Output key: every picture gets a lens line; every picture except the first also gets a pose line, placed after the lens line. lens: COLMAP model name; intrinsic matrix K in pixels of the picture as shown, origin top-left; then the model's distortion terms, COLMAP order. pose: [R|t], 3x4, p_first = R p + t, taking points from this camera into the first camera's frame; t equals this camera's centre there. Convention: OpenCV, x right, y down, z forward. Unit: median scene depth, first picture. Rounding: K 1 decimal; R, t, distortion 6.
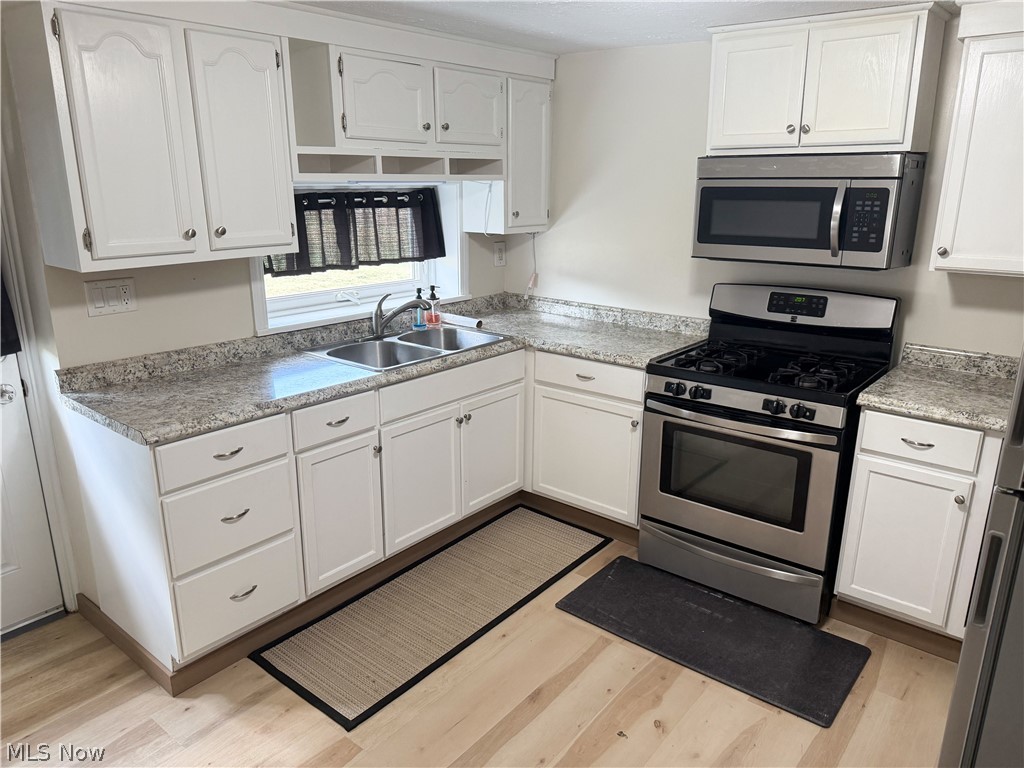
lens RADIAL K [[727.0, 0, 506.0], [0, 727.0, 383.4], [0, 0, 1]] dist [0.042715, -0.011608]
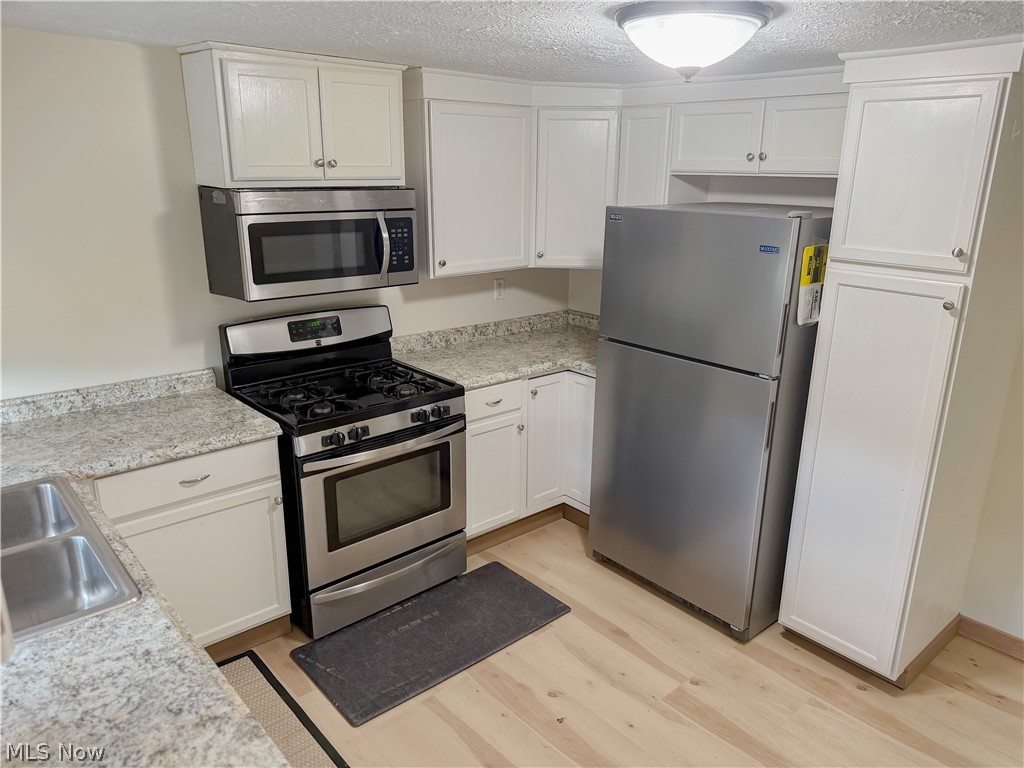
lens RADIAL K [[727.0, 0, 508.3], [0, 727.0, 385.9], [0, 0, 1]] dist [0.042715, -0.011608]
pose [[0.150381, -0.284063, 0.946939, -0.616666], [0.252186, 0.937167, 0.241082, -0.232458], [-0.955923, 0.202551, 0.212569, 0.589794]]
